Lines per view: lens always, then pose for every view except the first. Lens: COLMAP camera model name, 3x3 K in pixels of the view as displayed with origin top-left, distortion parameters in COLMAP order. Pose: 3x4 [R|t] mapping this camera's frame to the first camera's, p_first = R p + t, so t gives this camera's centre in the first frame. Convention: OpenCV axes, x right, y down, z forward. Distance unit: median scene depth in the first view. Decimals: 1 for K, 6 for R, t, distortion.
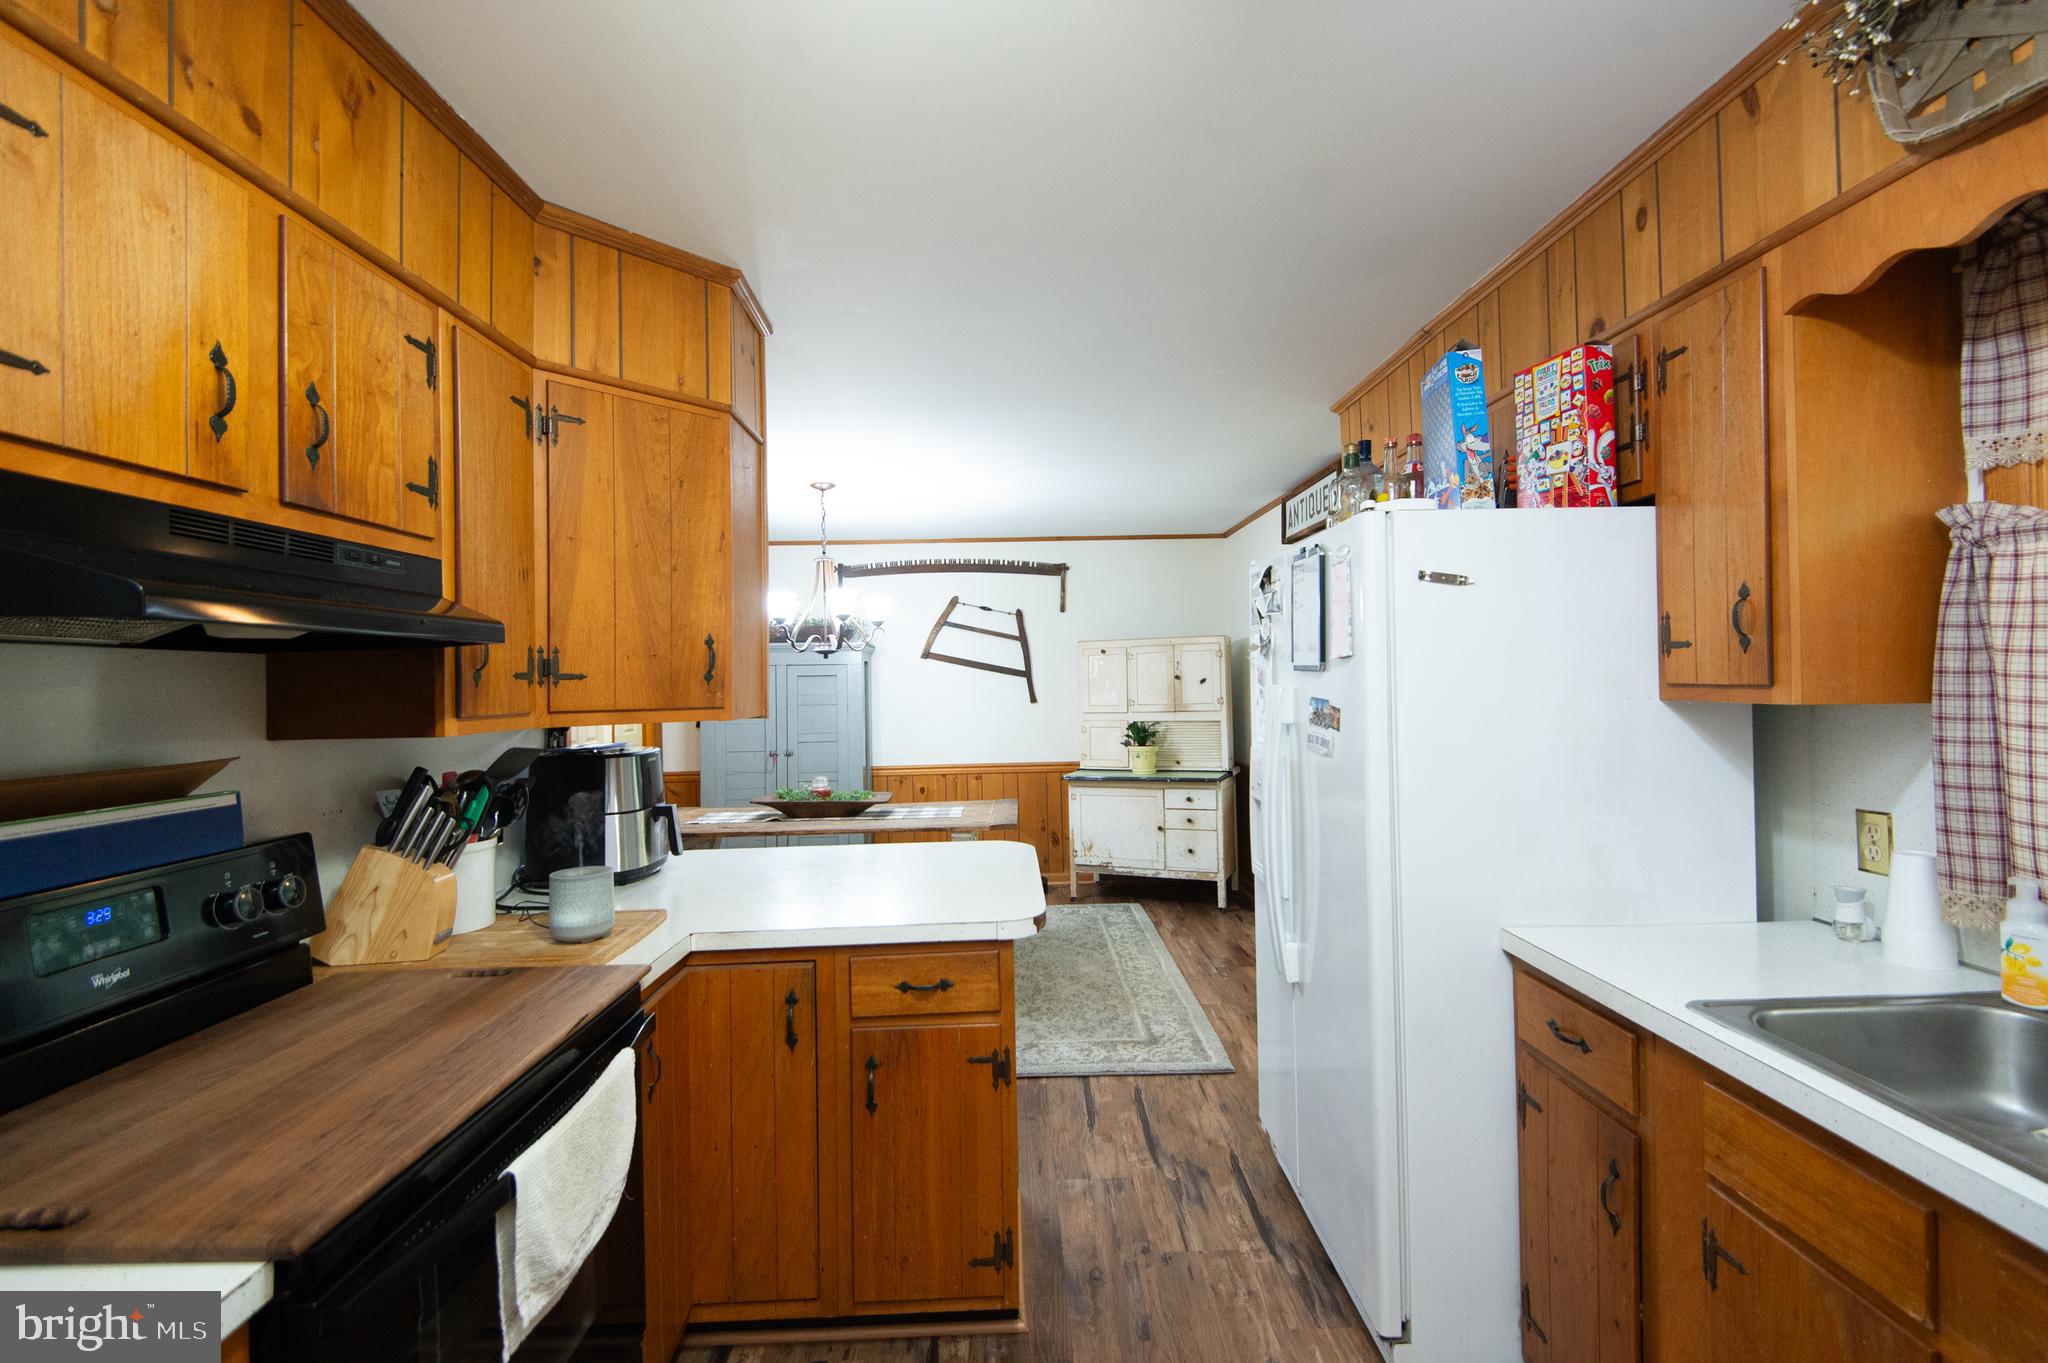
lens RADIAL K [[892.9, 0, 1035.2], [0, 892.9, 674.0], [0, 0, 1]] dist [0.024480, -0.019197]
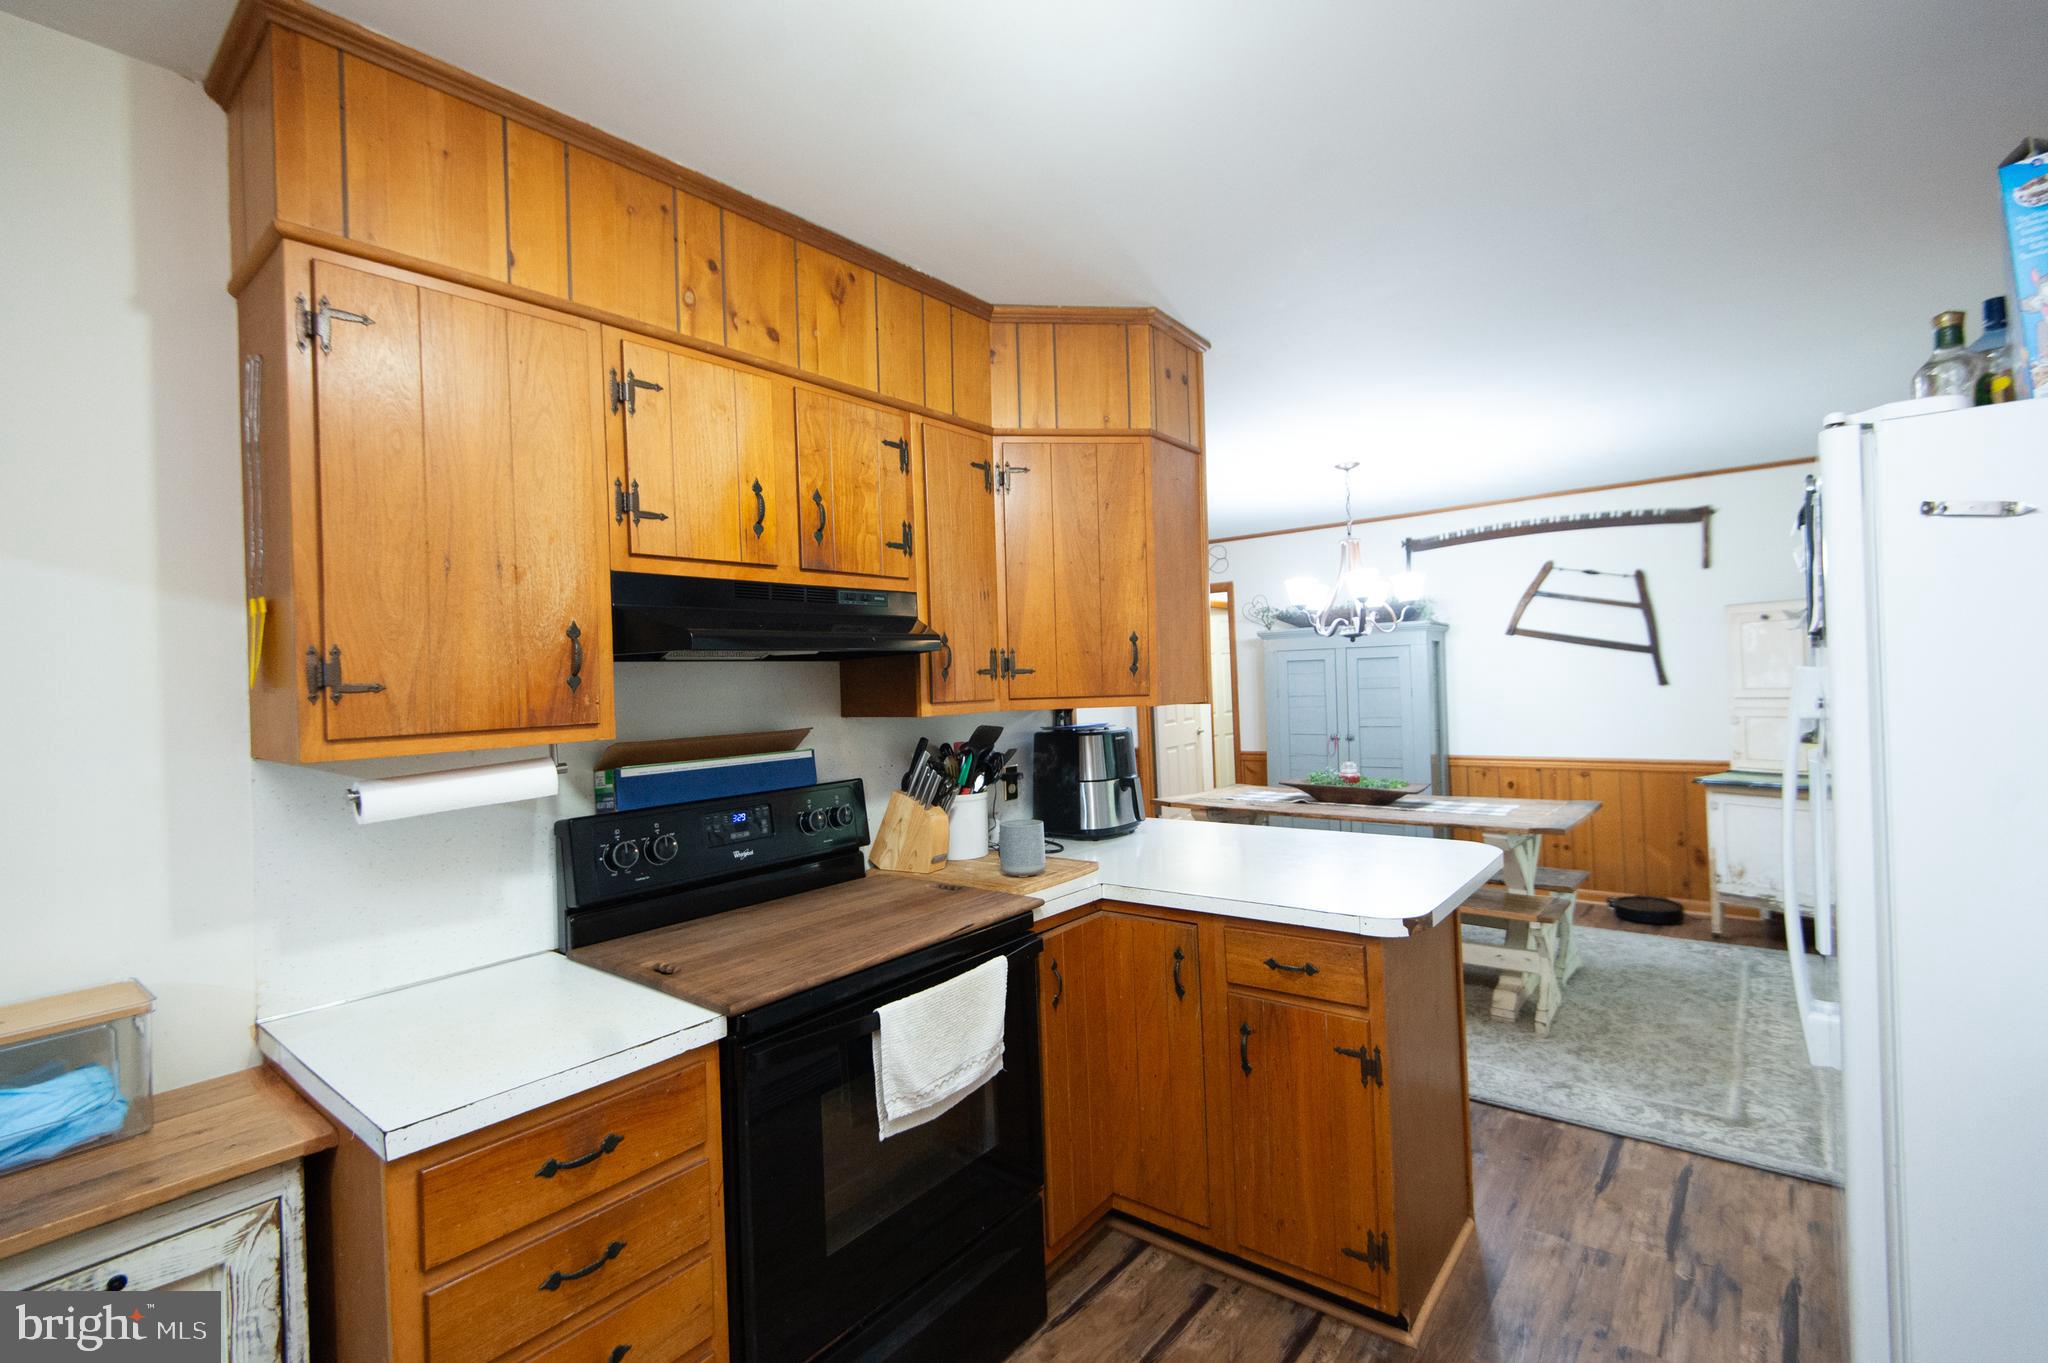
lens RADIAL K [[915.6, 0, 1035.3], [0, 915.6, 675.4], [0, 0, 1]] dist [0.031570, -0.027239]
pose [[0.767048, -0.010737, -0.641500, 0.334870], [0.025711, 0.999571, 0.014012, -0.009030], [0.641074, -0.027242, 0.766995, 0.007944]]
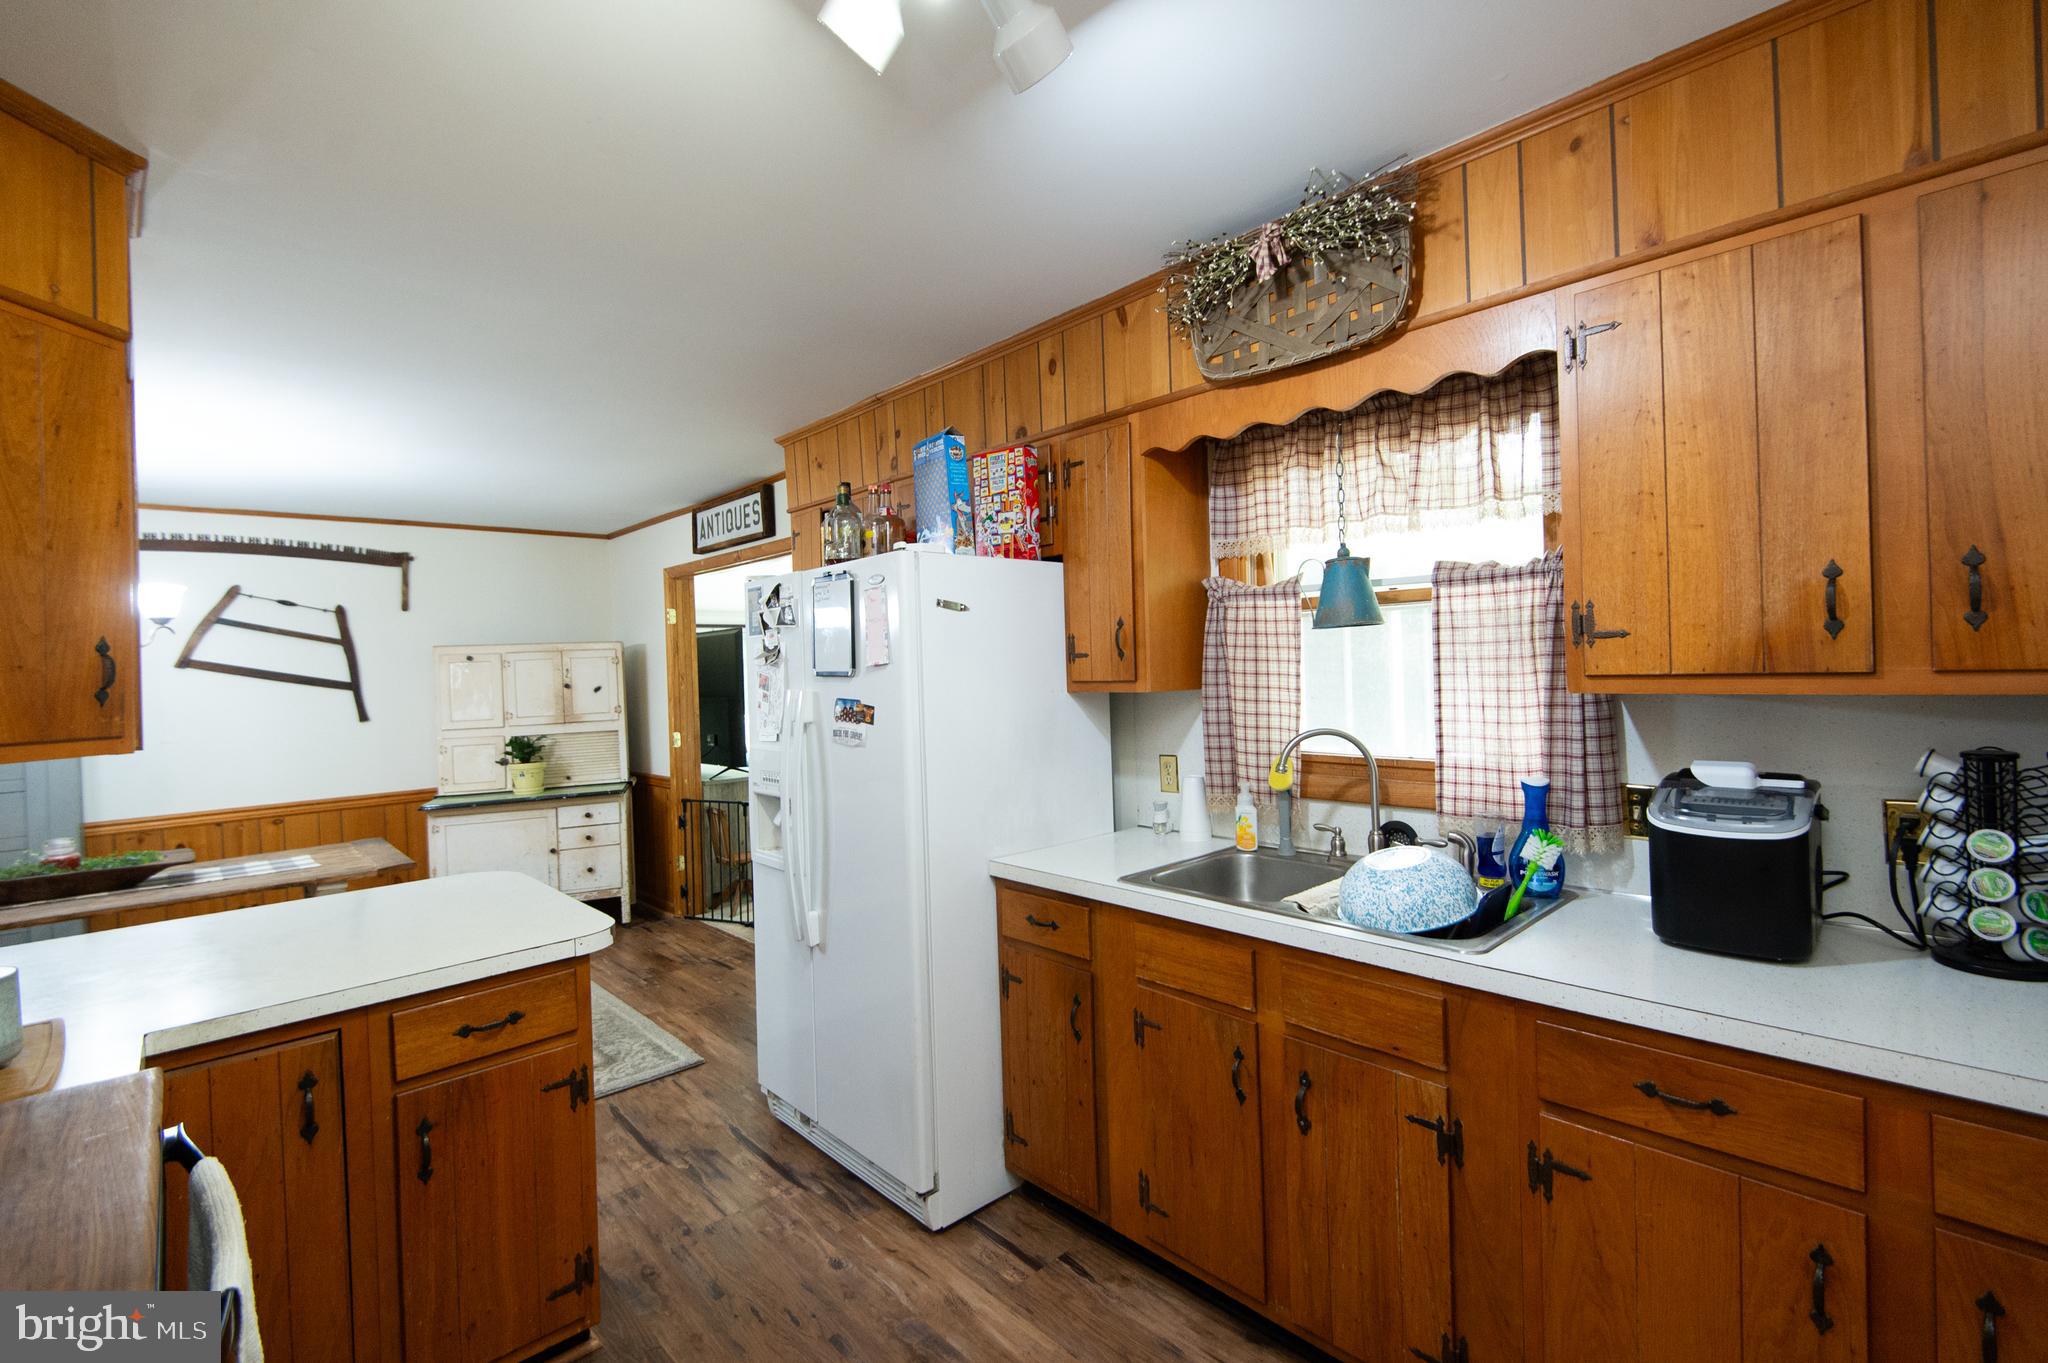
lens RADIAL K [[892.9, 0, 1035.2], [0, 892.9, 674.0], [0, 0, 1]] dist [0.024480, -0.019197]
pose [[0.744026, -0.012128, 0.668041, -0.321501], [0.016619, 0.999862, -0.000358, -0.001740], [-0.667944, 0.011369, 0.744125, -0.067590]]
